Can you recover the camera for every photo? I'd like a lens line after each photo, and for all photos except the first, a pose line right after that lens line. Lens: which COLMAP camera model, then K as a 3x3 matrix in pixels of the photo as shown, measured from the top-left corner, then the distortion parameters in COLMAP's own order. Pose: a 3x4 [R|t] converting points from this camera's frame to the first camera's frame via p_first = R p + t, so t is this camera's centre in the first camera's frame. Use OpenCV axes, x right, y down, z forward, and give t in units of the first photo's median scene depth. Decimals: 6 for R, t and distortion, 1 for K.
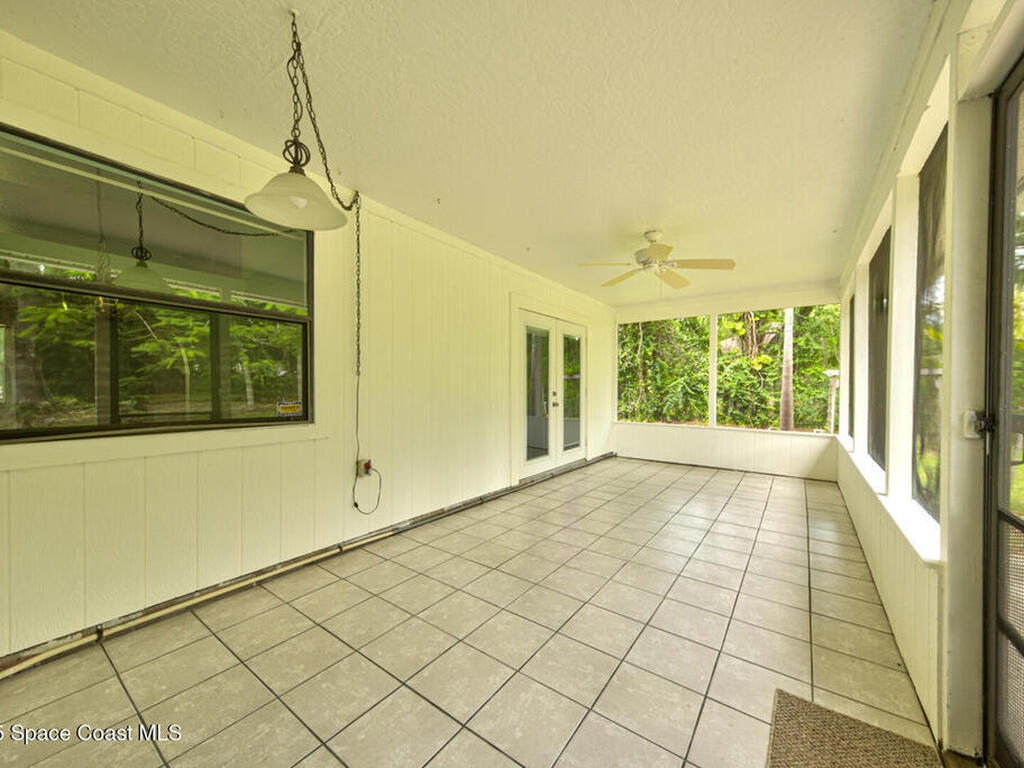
lens RADIAL K [[397.0, 0, 510.1], [0, 397.0, 395.5], [0, 0, 1]] dist [0.015738, -0.000532]
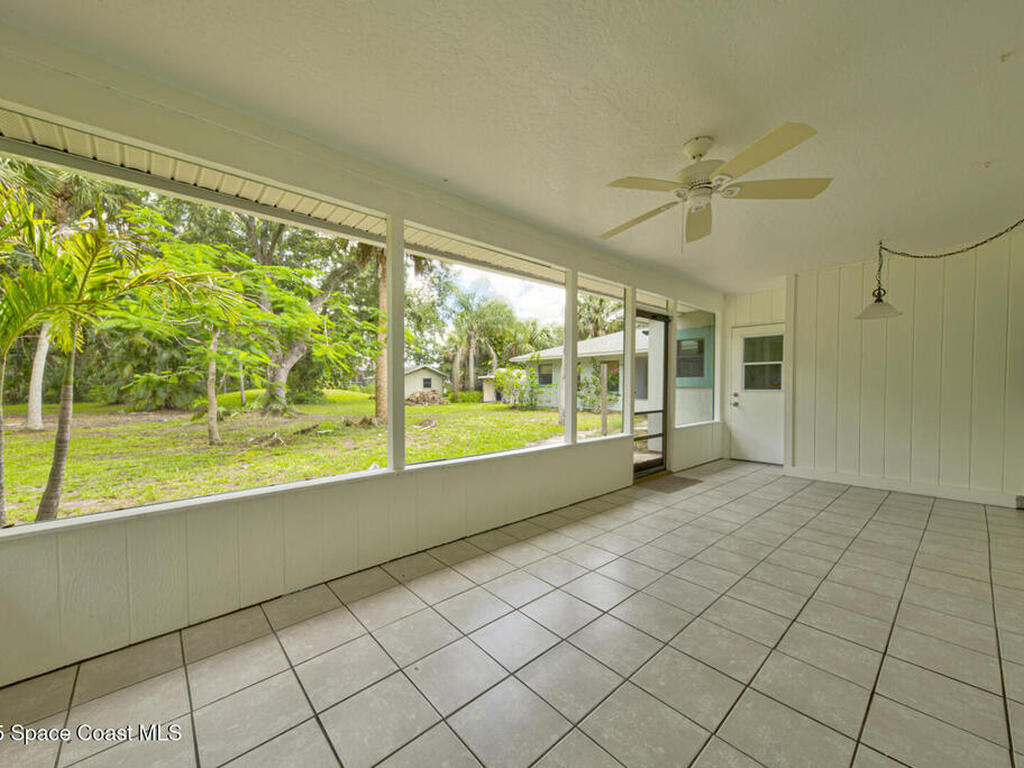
lens RADIAL K [[397.0, 0, 510.1], [0, 397.0, 395.5], [0, 0, 1]] dist [0.015738, -0.000532]
pose [[-0.977121, -0.018278, 0.211896, 0.648856], [-0.008780, 0.998918, 0.045678, -0.031194], [-0.212501, 0.042772, -0.976224, 2.156894]]
